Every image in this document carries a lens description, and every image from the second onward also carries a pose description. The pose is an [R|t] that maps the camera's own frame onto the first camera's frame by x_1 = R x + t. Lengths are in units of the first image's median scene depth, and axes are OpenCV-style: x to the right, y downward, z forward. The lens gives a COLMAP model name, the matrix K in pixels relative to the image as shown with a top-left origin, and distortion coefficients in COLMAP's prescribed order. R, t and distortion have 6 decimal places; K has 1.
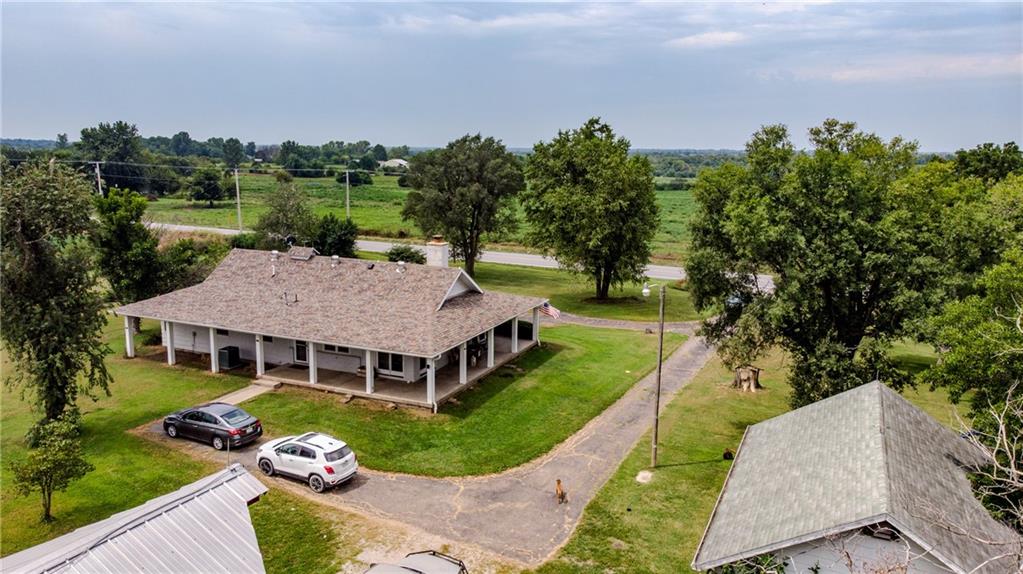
lens RADIAL K [[747.9, 0, 507.5], [0, 747.9, 287.4], [0, 0, 1]] dist [-0.010219, 0.074723]
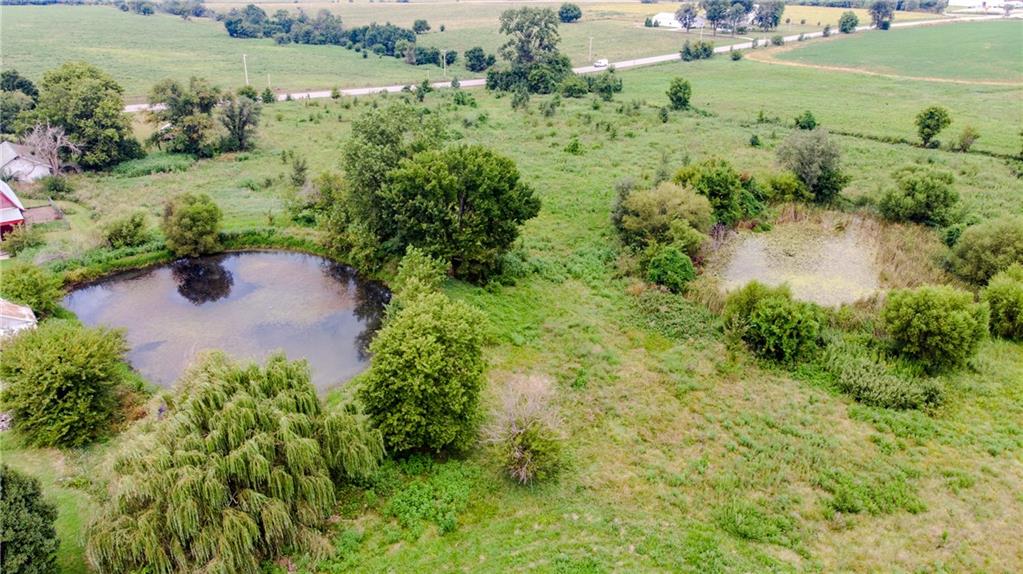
lens RADIAL K [[747.9, 0, 507.5], [0, 747.9, 287.4], [0, 0, 1]] dist [-0.010219, 0.074723]
pose [[0.443390, -0.371445, 0.815741, -1.308397], [0.157196, 0.928211, 0.337215, -0.071239], [-0.882437, -0.021286, 0.469949, -2.268770]]
